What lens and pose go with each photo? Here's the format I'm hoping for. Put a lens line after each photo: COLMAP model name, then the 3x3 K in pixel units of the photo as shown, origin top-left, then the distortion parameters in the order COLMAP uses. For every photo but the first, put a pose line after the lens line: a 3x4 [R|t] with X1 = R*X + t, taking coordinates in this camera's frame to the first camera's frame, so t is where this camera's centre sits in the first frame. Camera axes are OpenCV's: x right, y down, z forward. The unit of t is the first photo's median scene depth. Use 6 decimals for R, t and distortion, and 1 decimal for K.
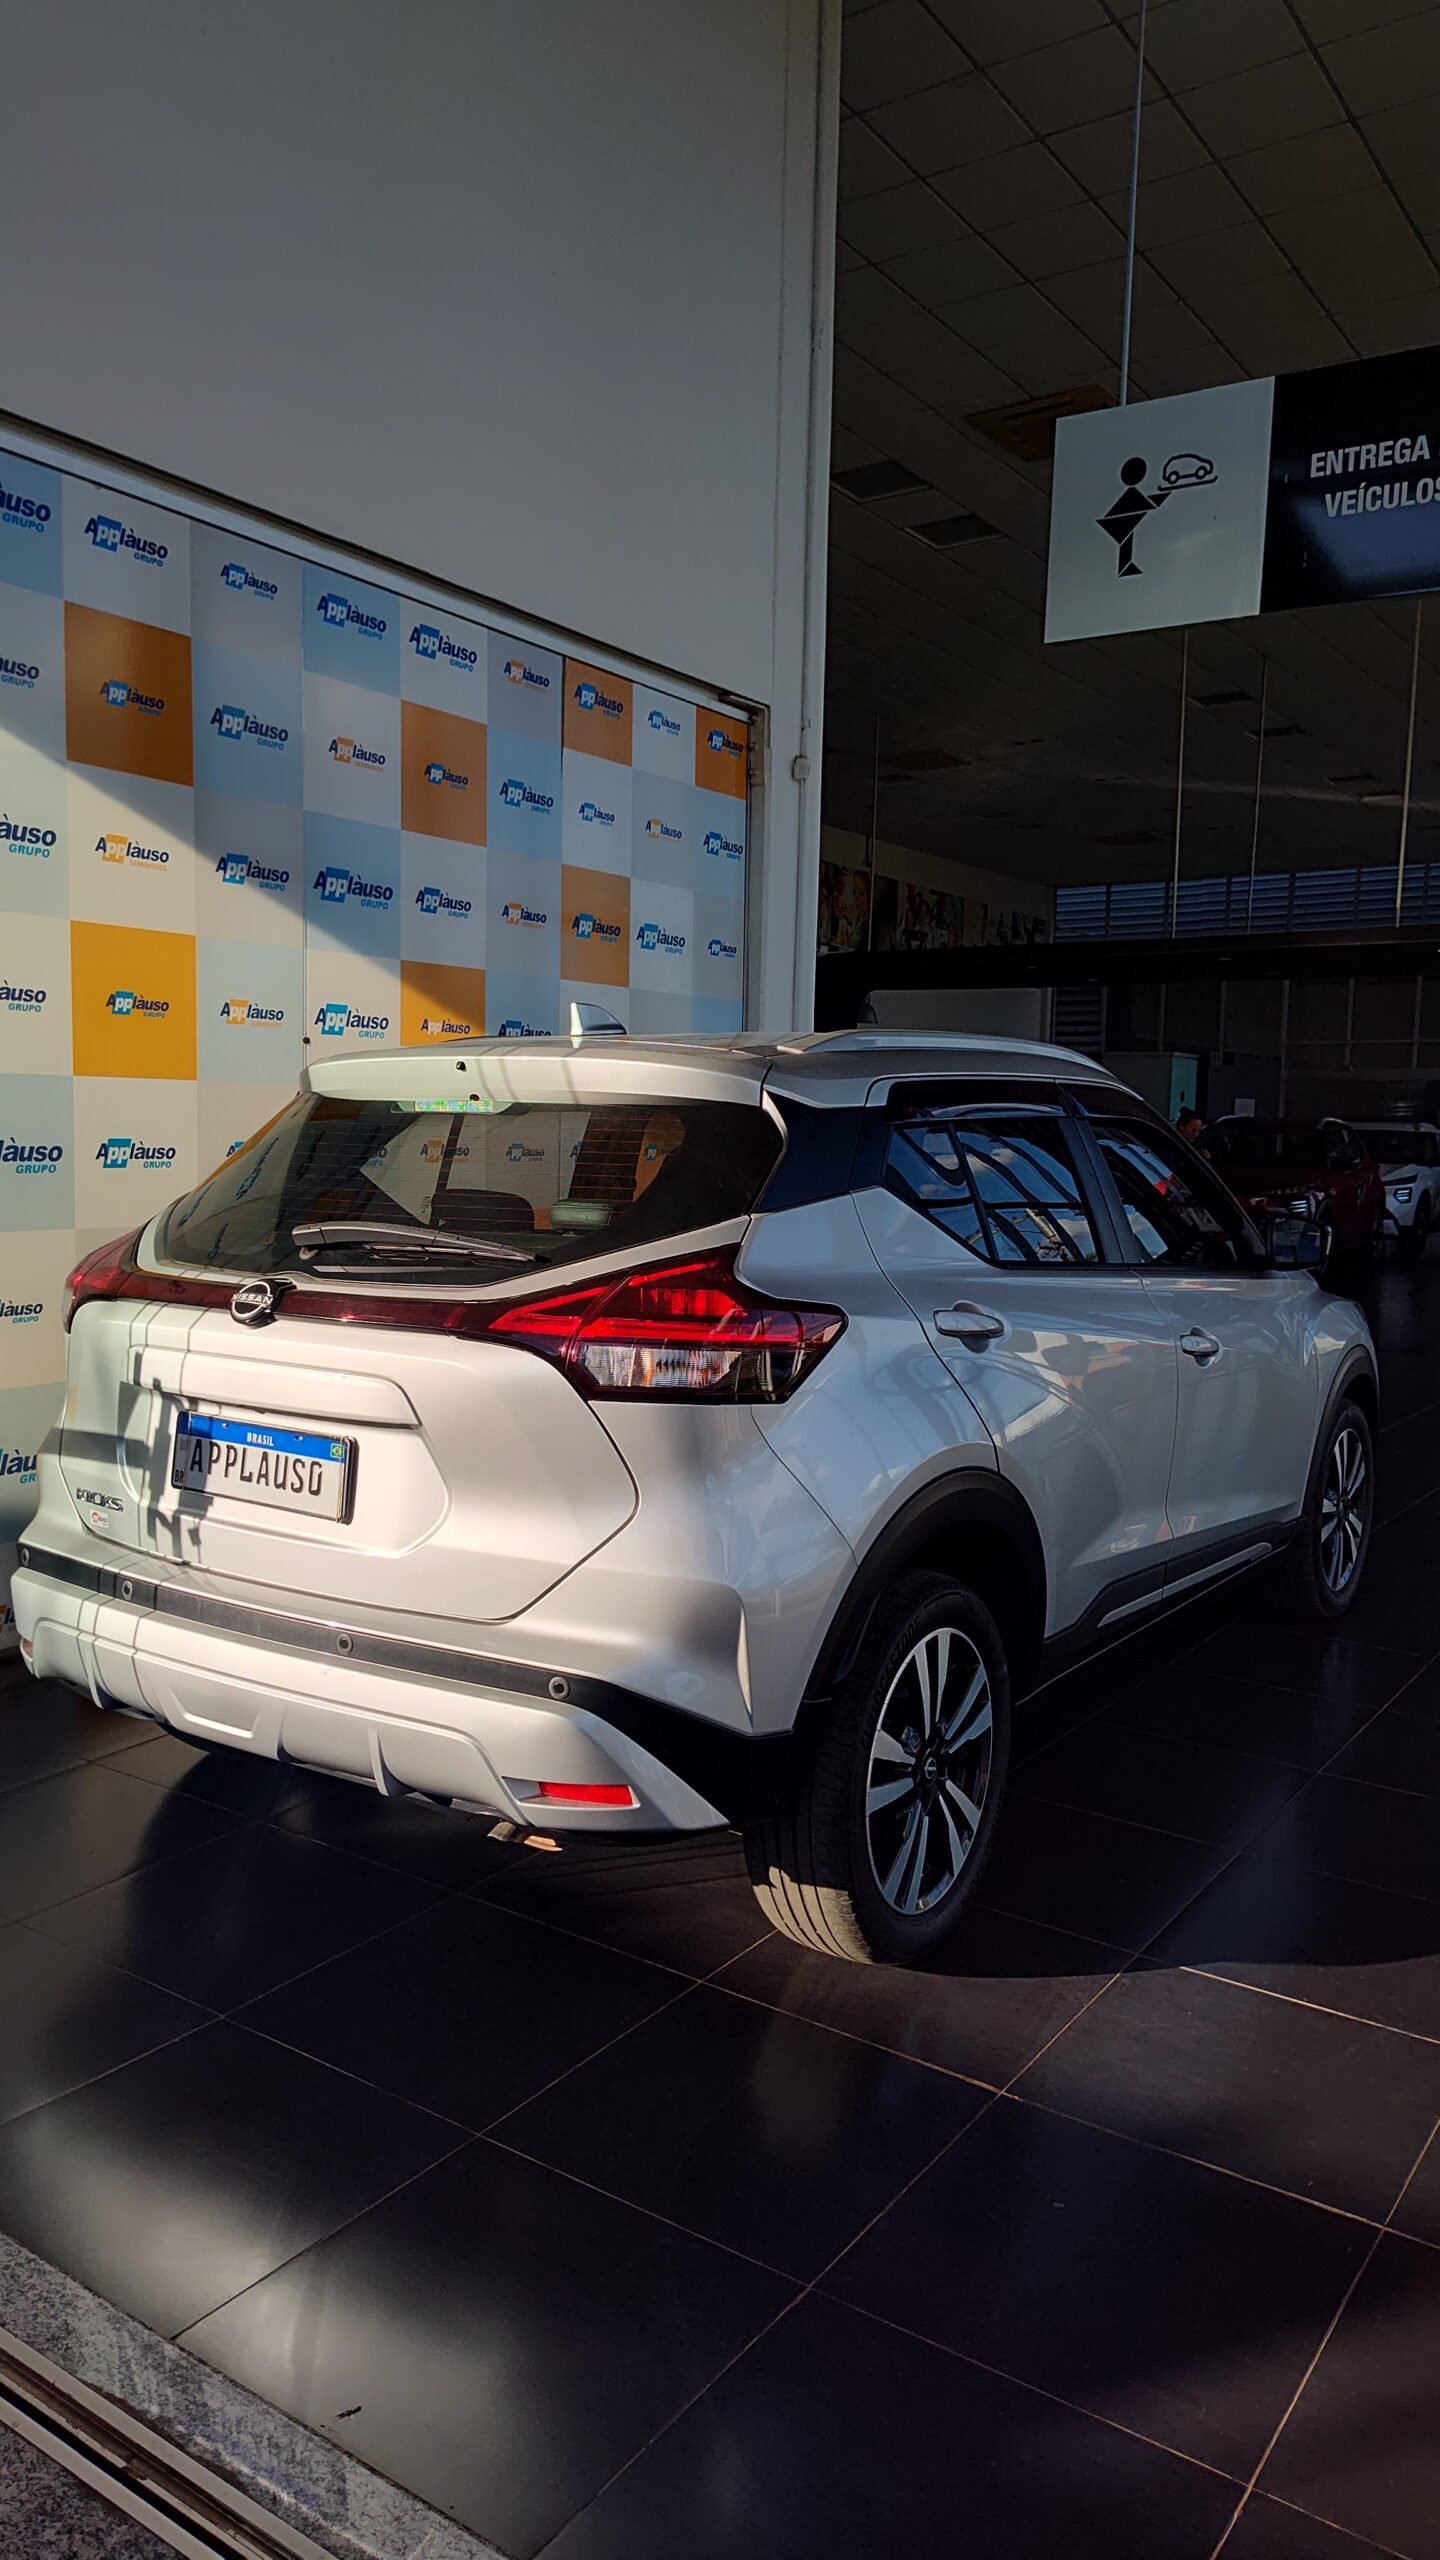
lens RADIAL K [[1700.6, 0, 721.3], [0, 1700.6, 1306.0], [0, 0, 1]] dist [0.077089, -0.098316]
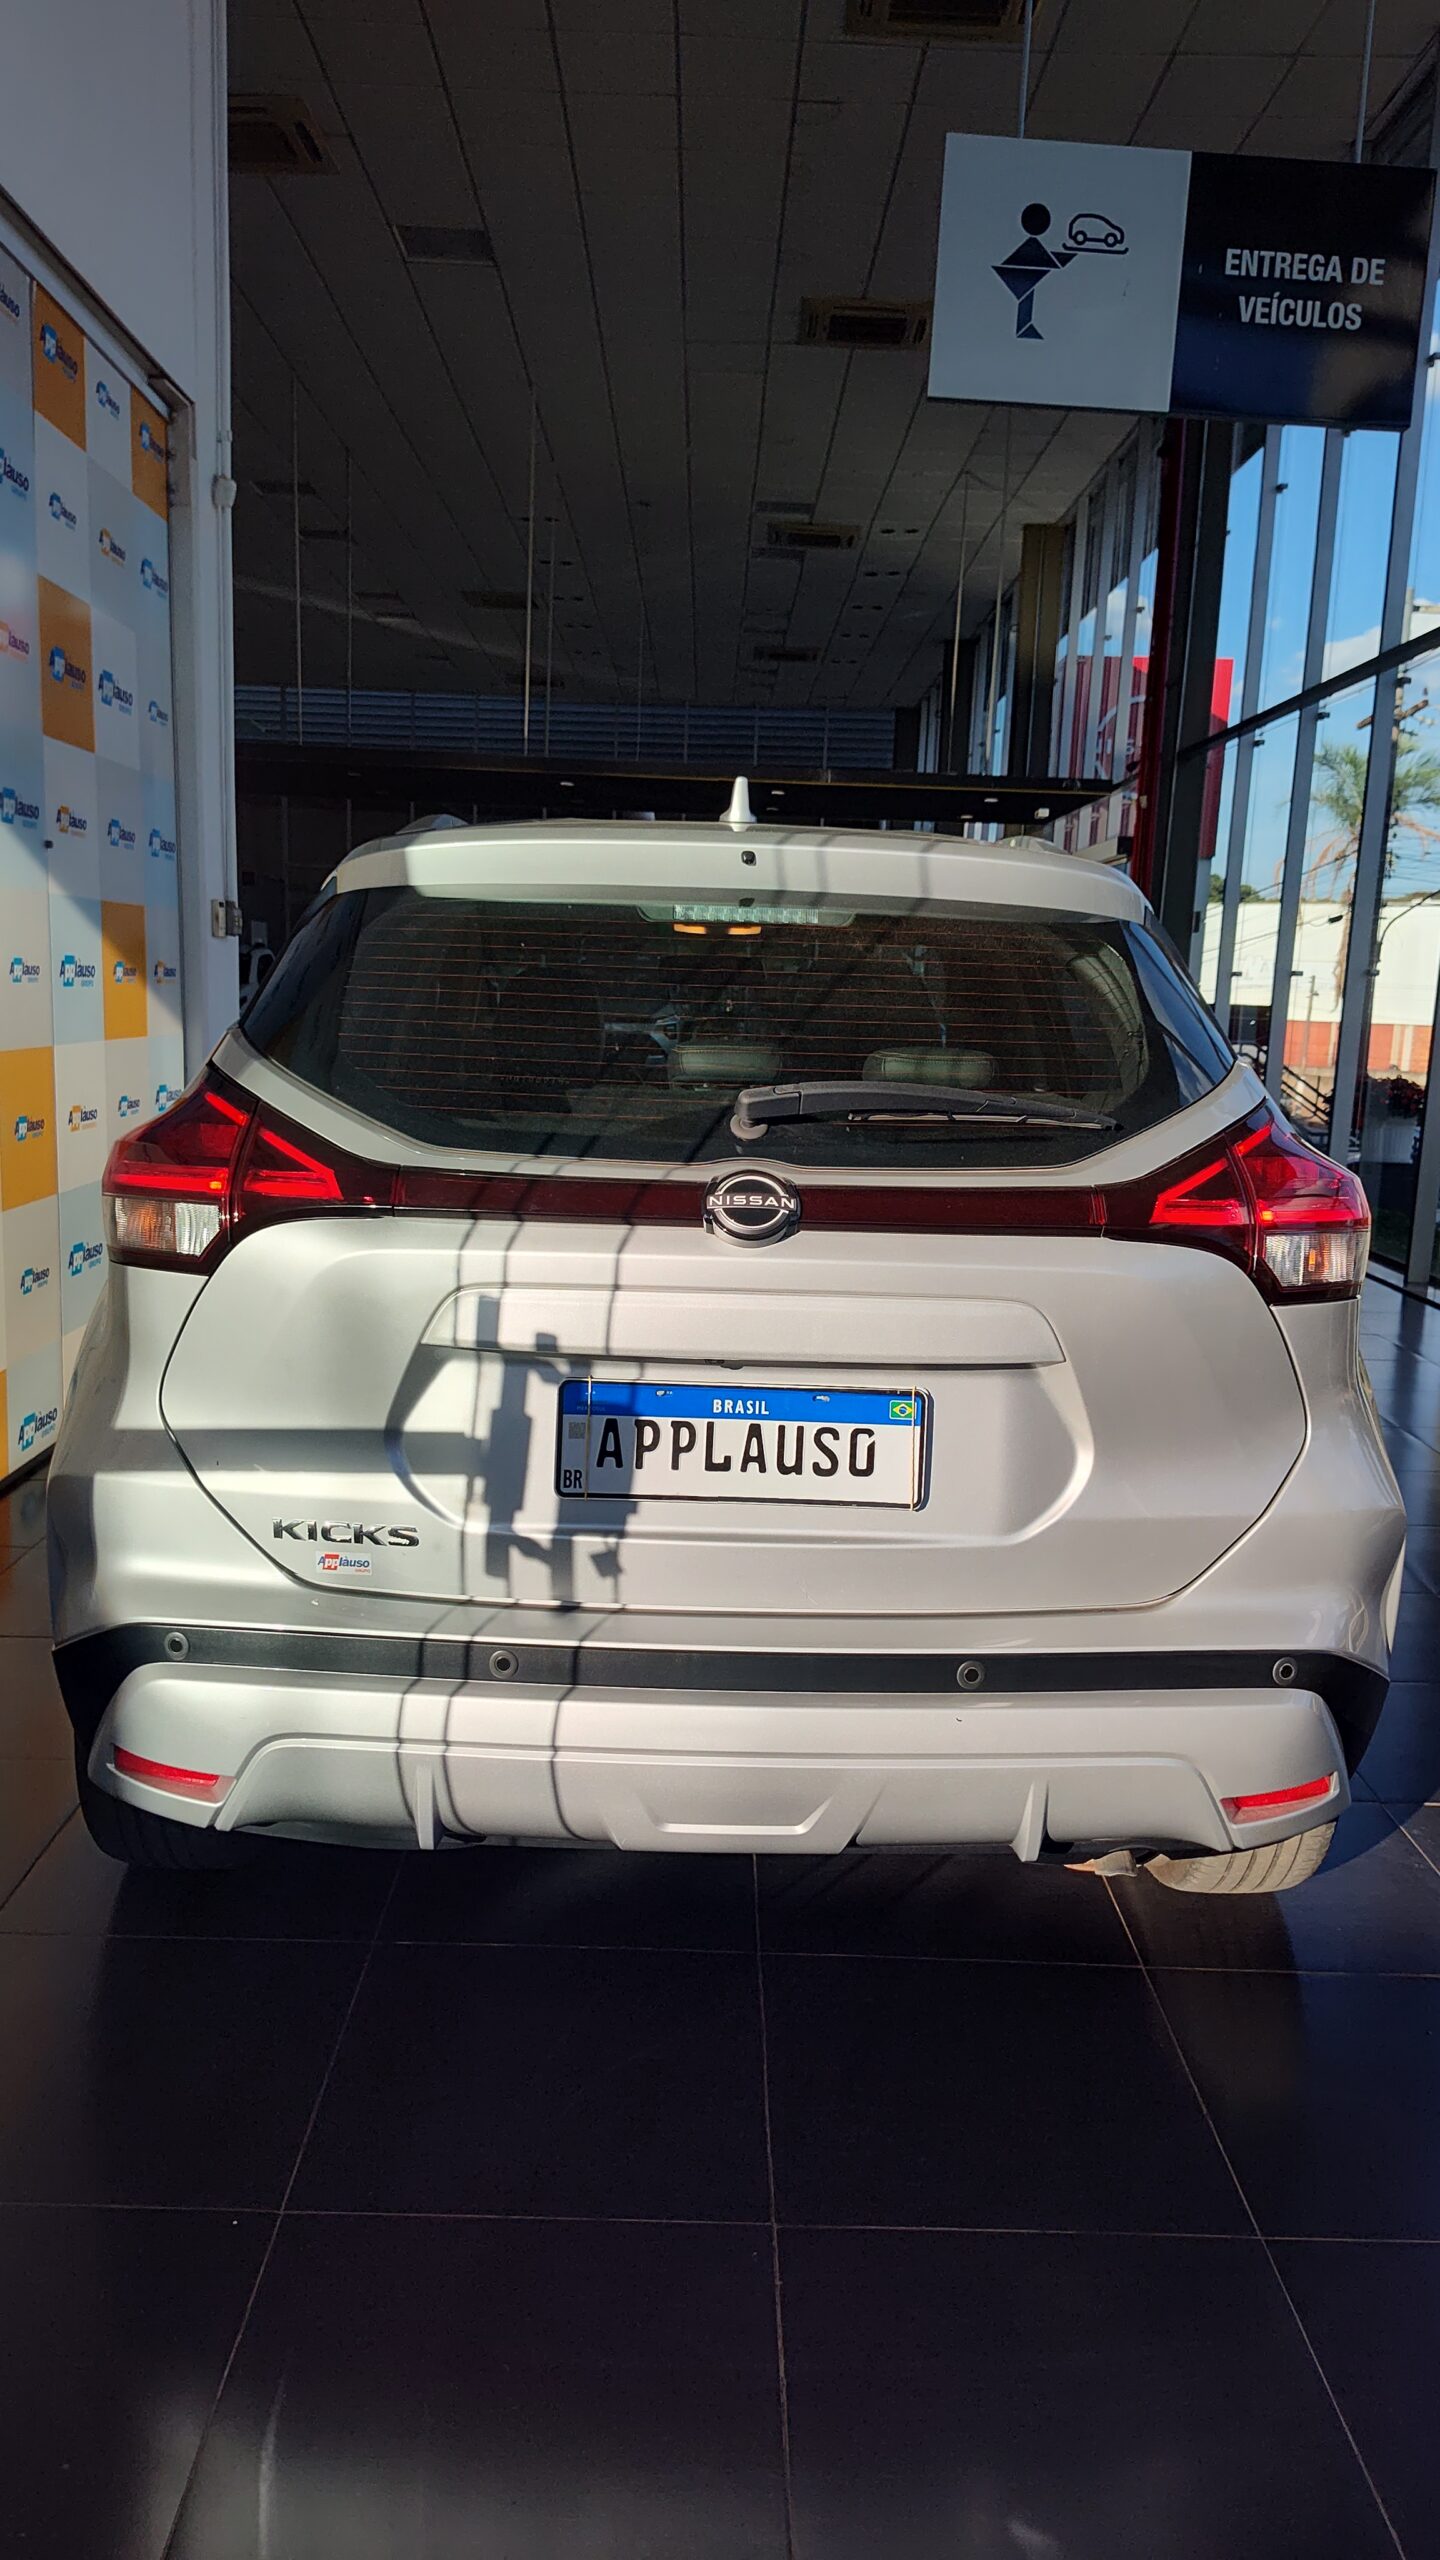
lens RADIAL K [[1738.7, 0, 726.9], [0, 1738.7, 1287.7], [0, 0, 1]] dist [0.043850, -0.042314]
pose [[0.819801, -0.091118, 0.565353, -0.632221], [0.042679, 0.994236, 0.098353, -0.035683], [-0.571056, -0.056501, 0.818964, 0.421634]]
